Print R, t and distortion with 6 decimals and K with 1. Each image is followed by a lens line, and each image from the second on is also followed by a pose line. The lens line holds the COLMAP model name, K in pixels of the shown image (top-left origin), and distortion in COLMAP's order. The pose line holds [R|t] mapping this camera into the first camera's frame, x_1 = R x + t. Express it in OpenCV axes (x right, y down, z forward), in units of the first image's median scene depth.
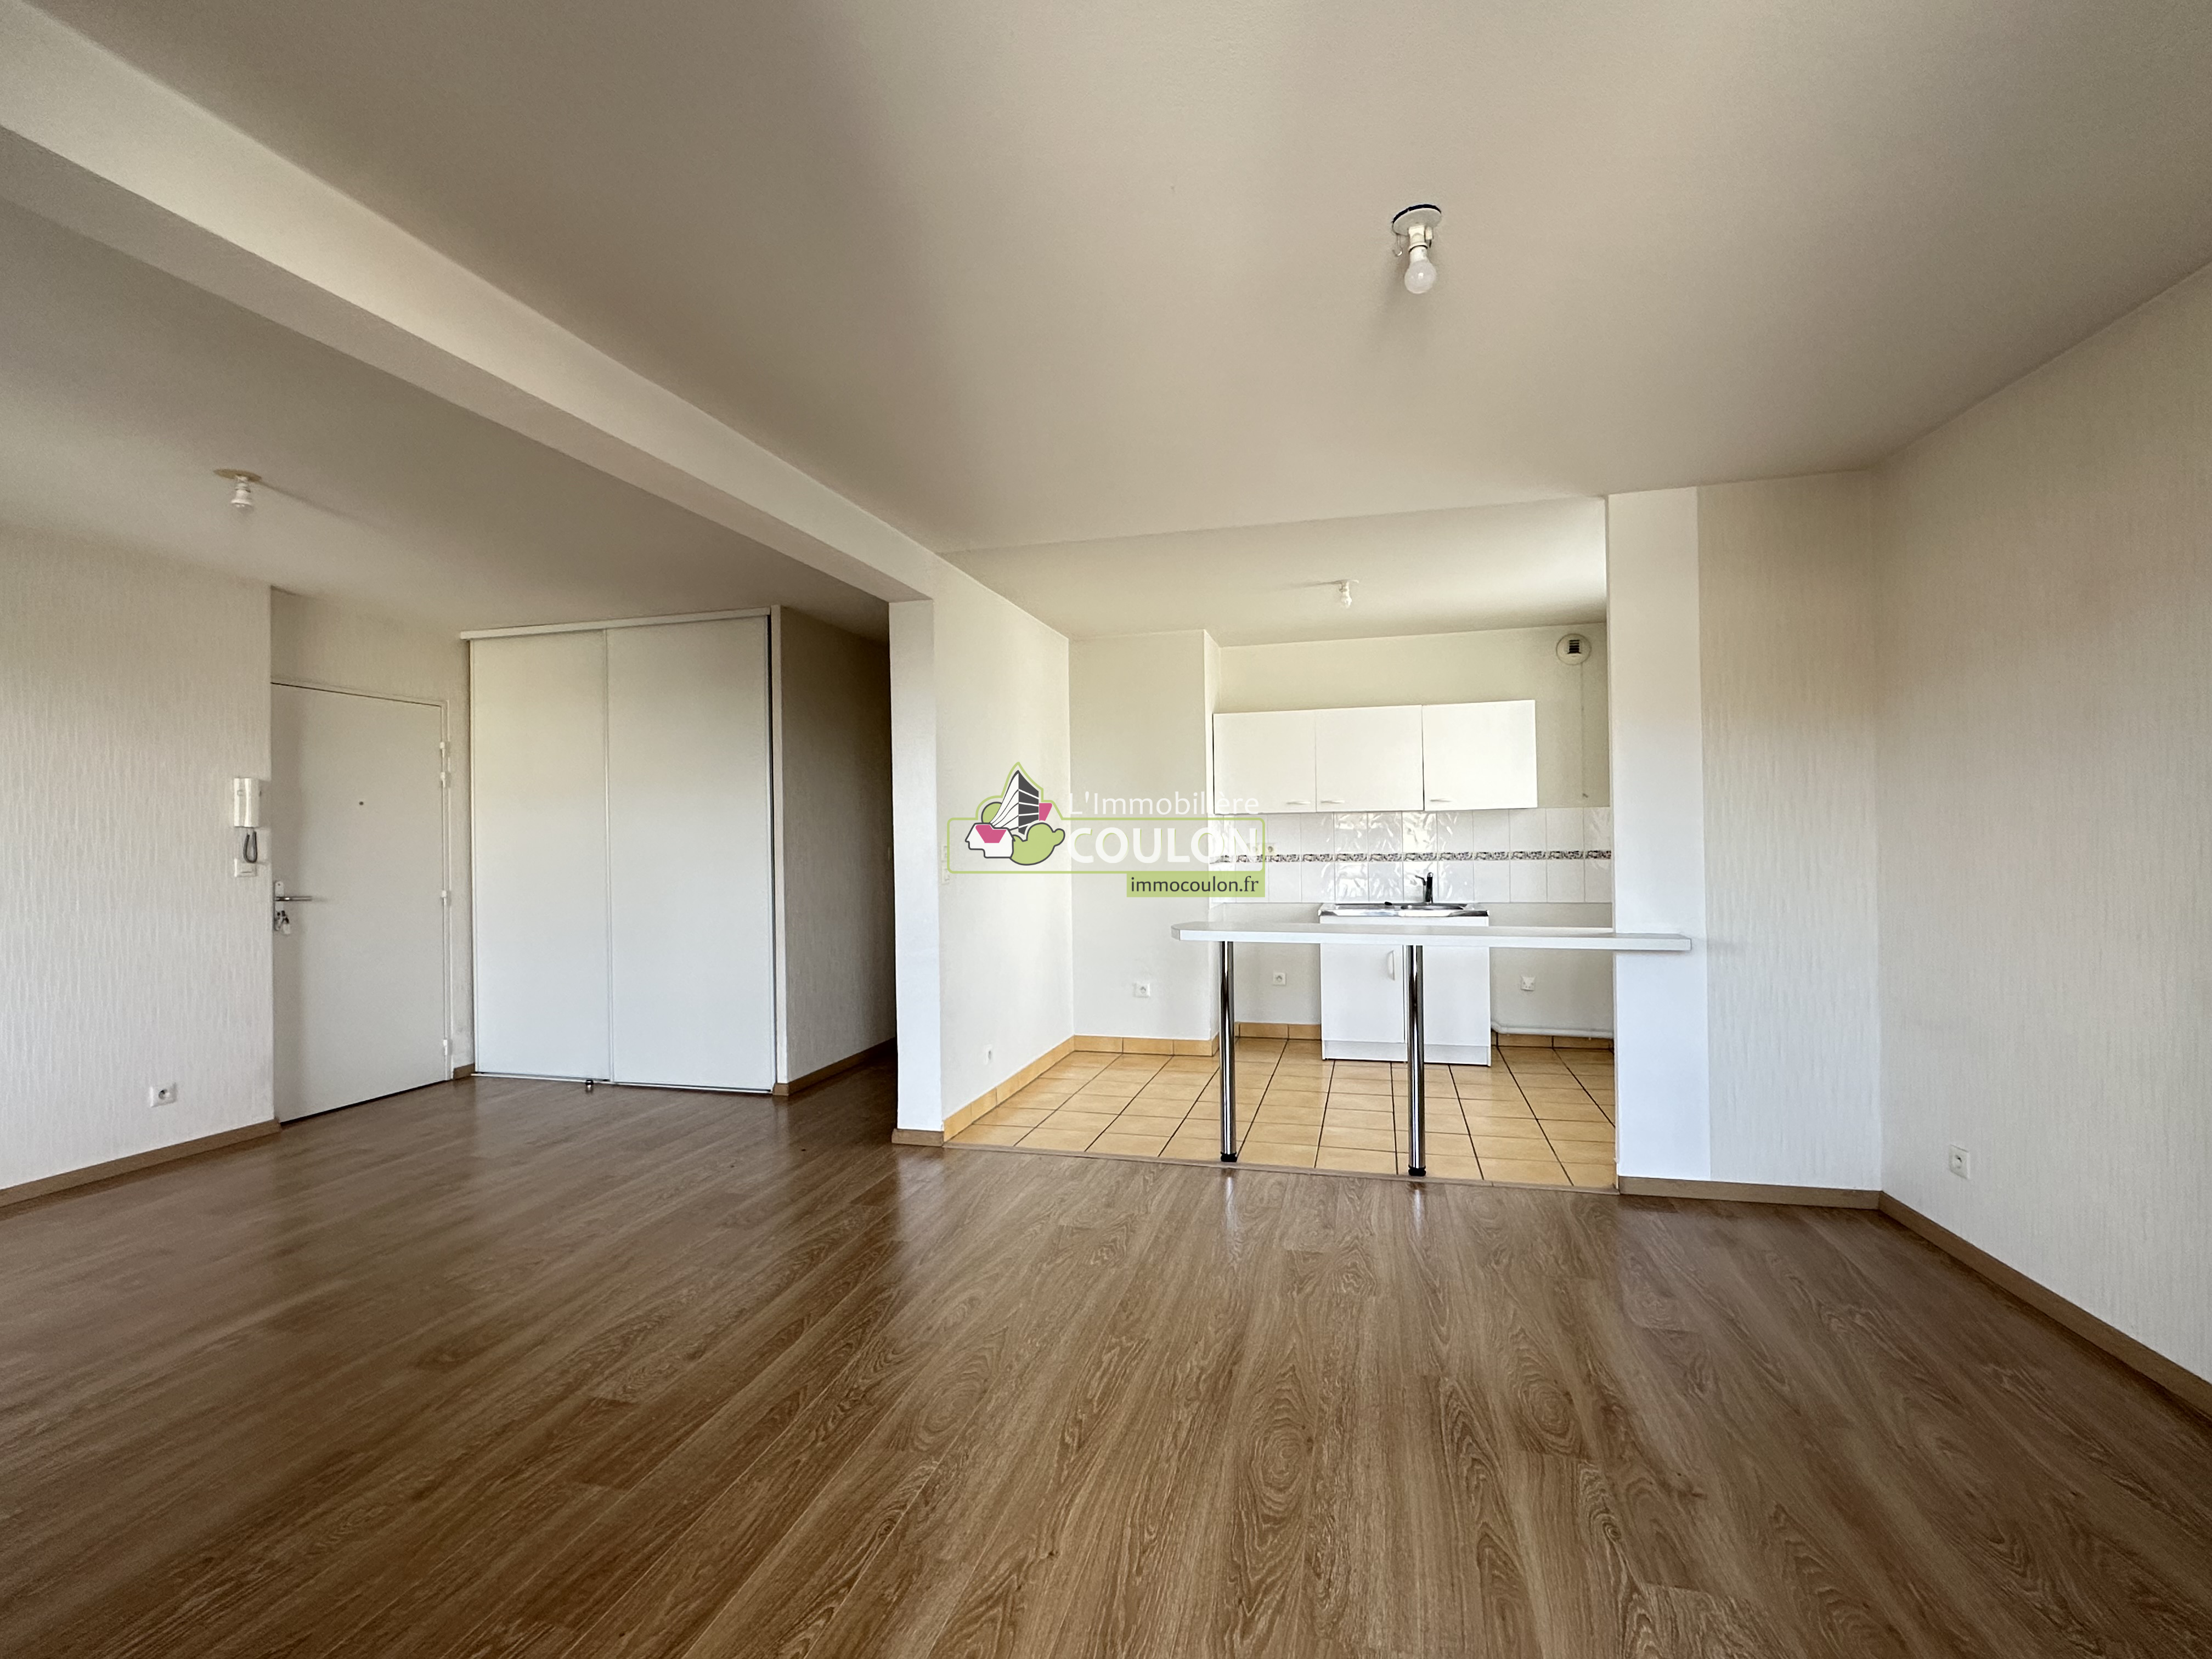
lens RADIAL K [[1037.1, 0, 1103.7], [0, 1037.1, 831.4], [0, 0, 1]] dist [-0.002755, -0.000904]
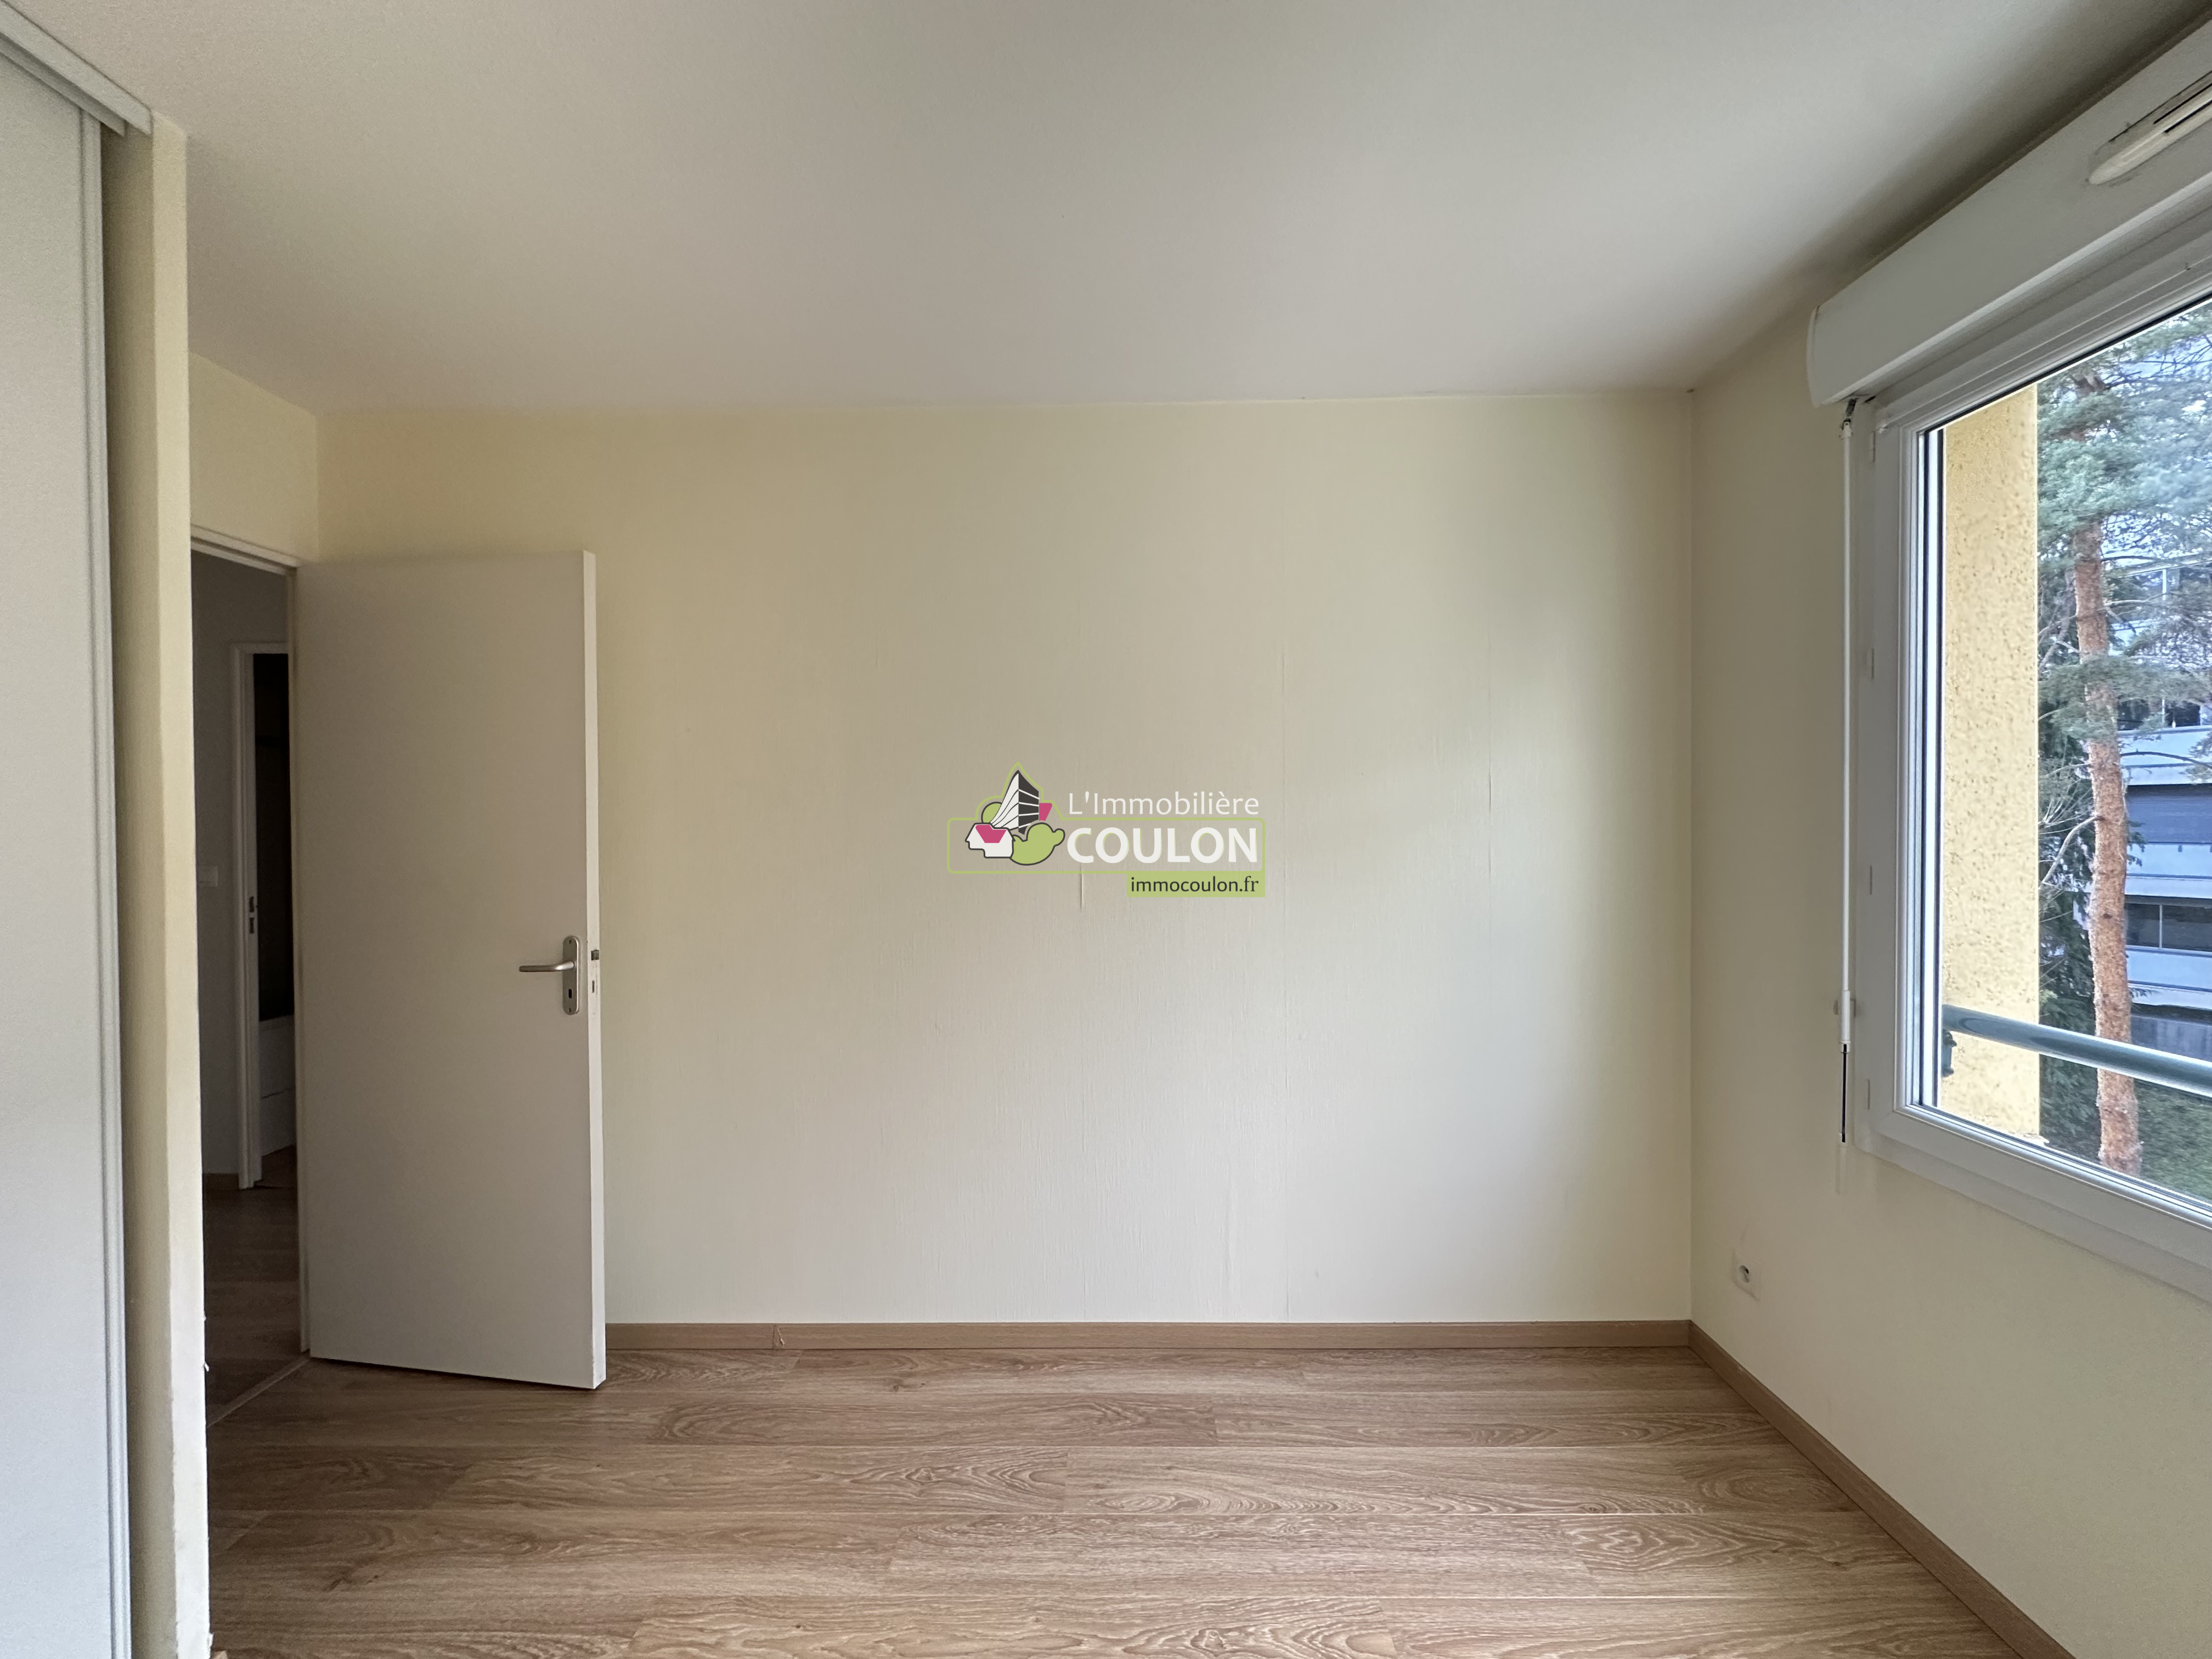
lens RADIAL K [[881.2, 0, 1104.9], [0, 881.2, 836.7], [0, 0, 1]] dist [-0.005136, 0.000285]
pose [[0.238341, 0.017848, -0.971018, 0.455518], [0.005624, 0.999789, 0.019757, -0.016360], [0.971165, -0.010170, 0.238190, 0.365243]]
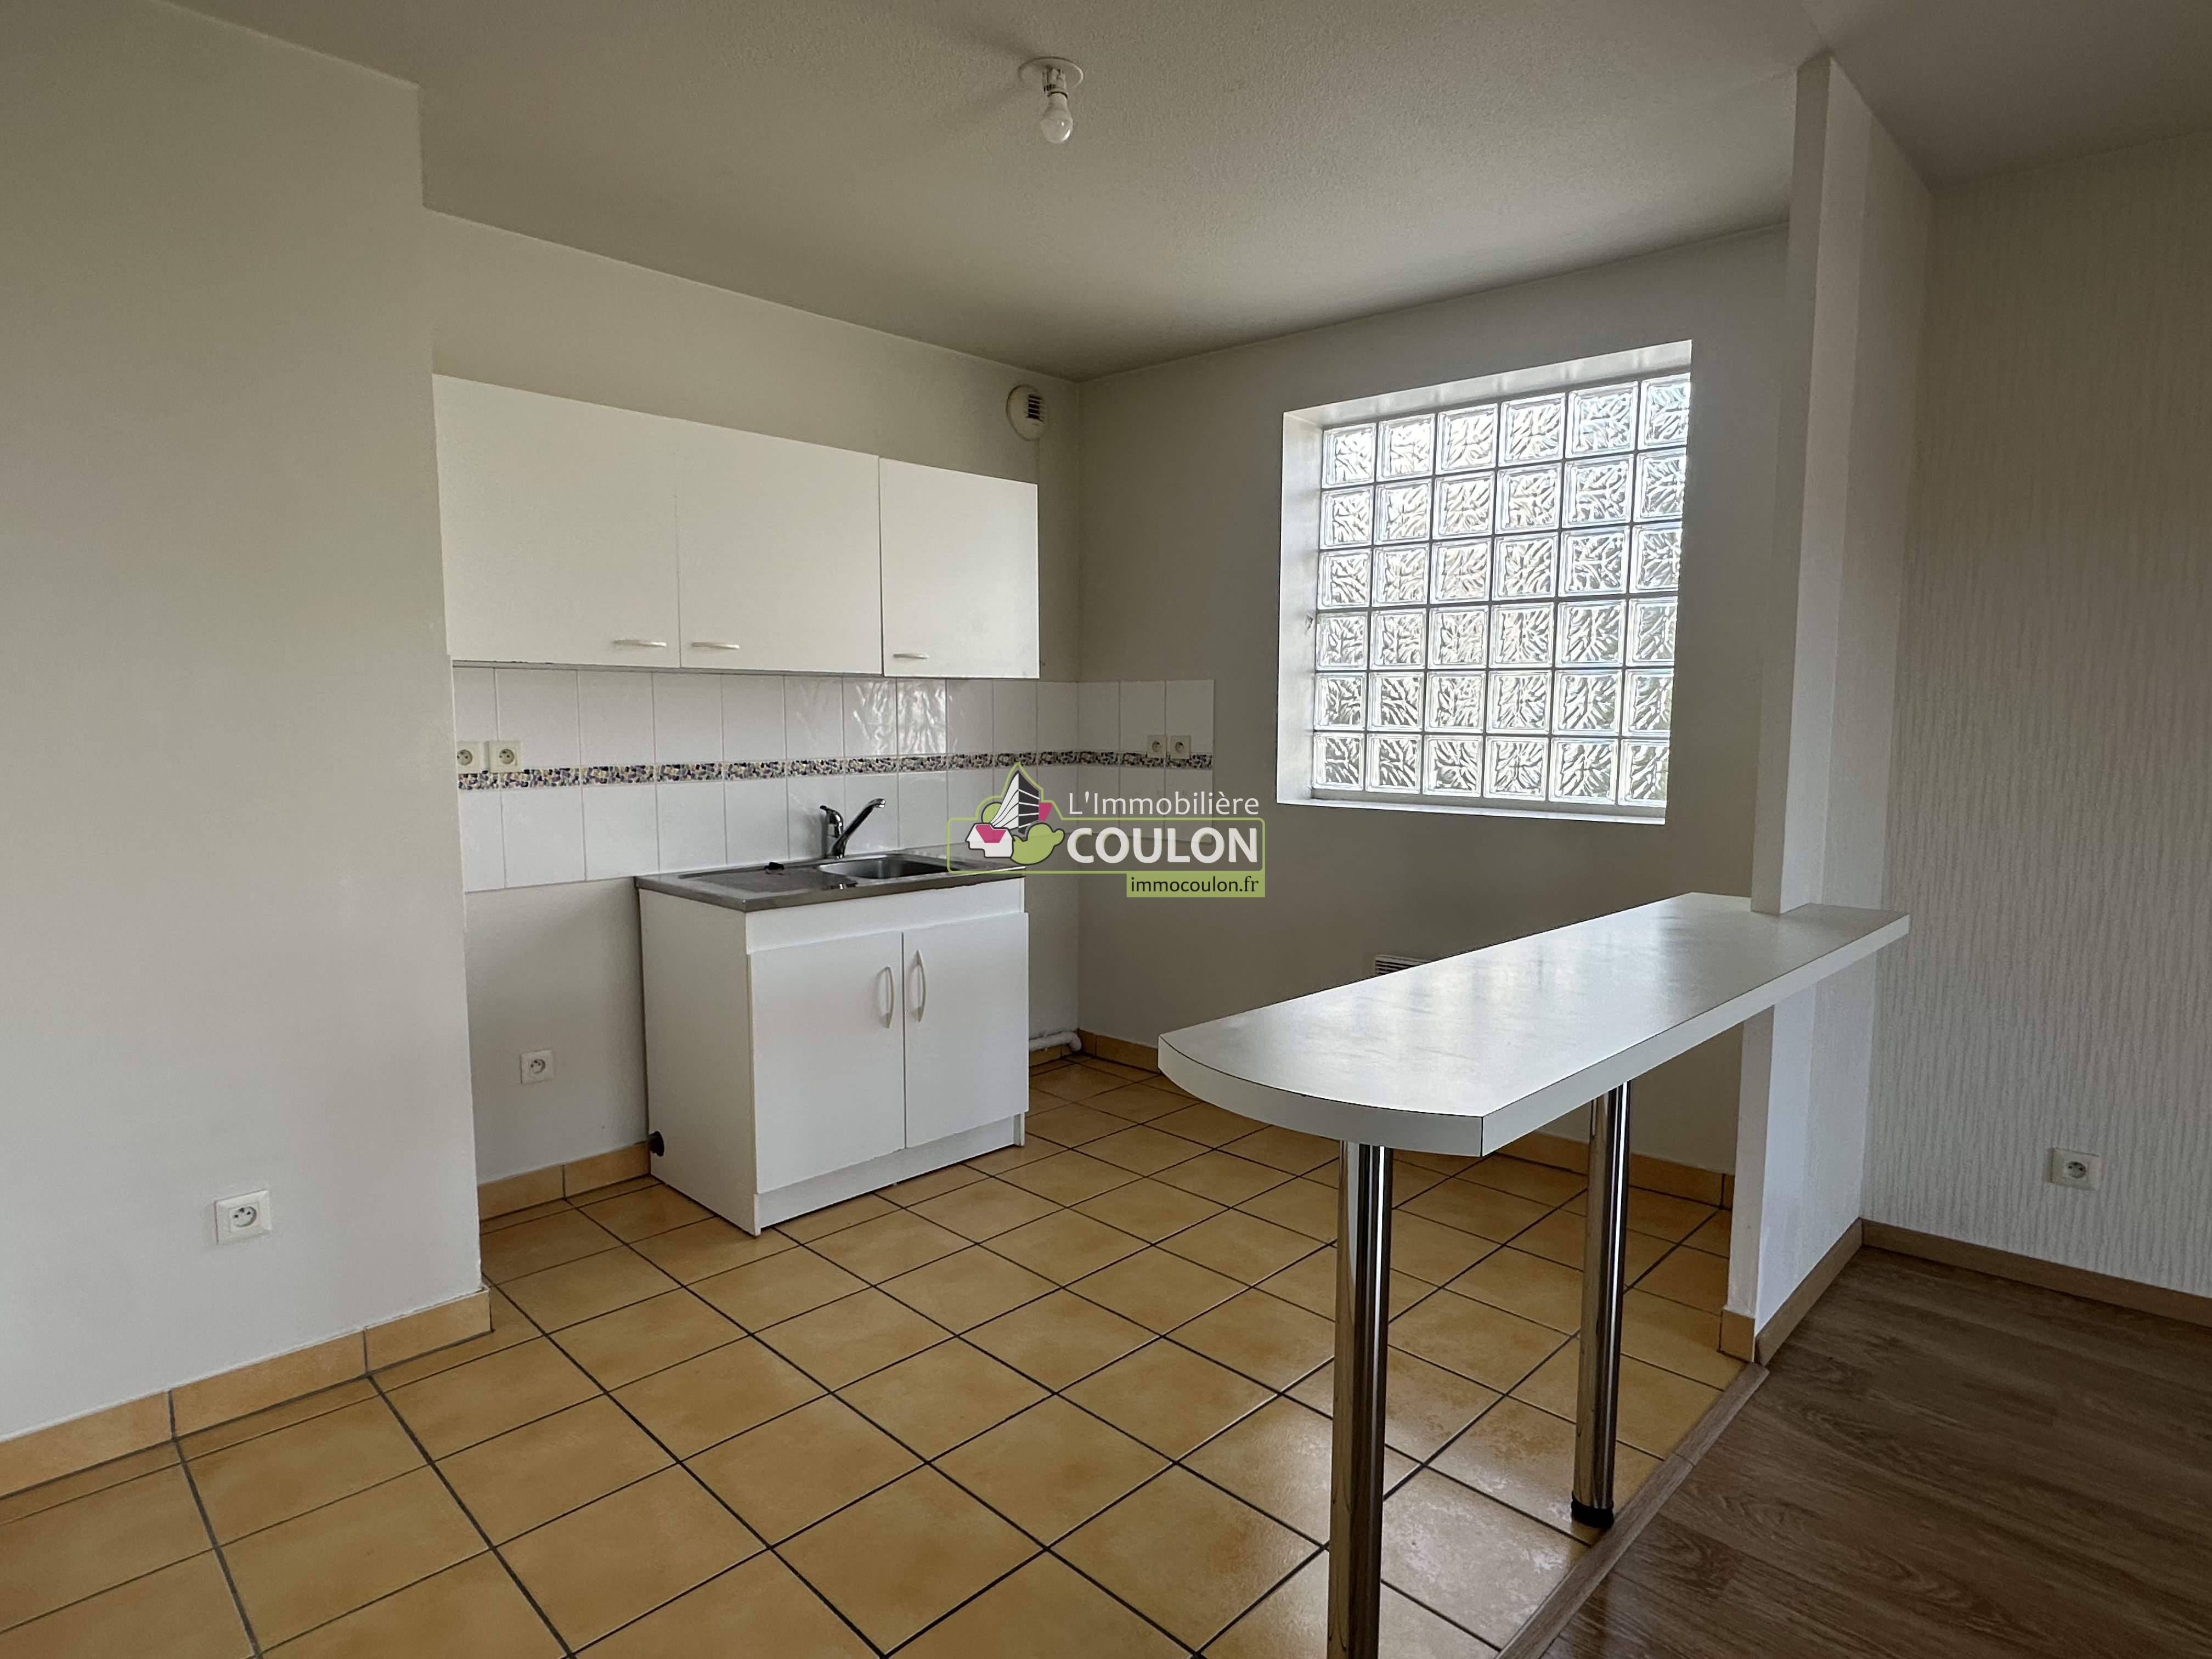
lens RADIAL K [[1203.0, 0, 1100.2], [0, 1203.0, 839.3], [0, 0, 1]] dist [0.000236, -0.000327]
pose [[0.501062, -0.073829, 0.862256, -0.184019], [-0.013493, 0.995567, 0.093084, 0.003940], [-0.865306, -0.058275, 0.497845, 0.811572]]
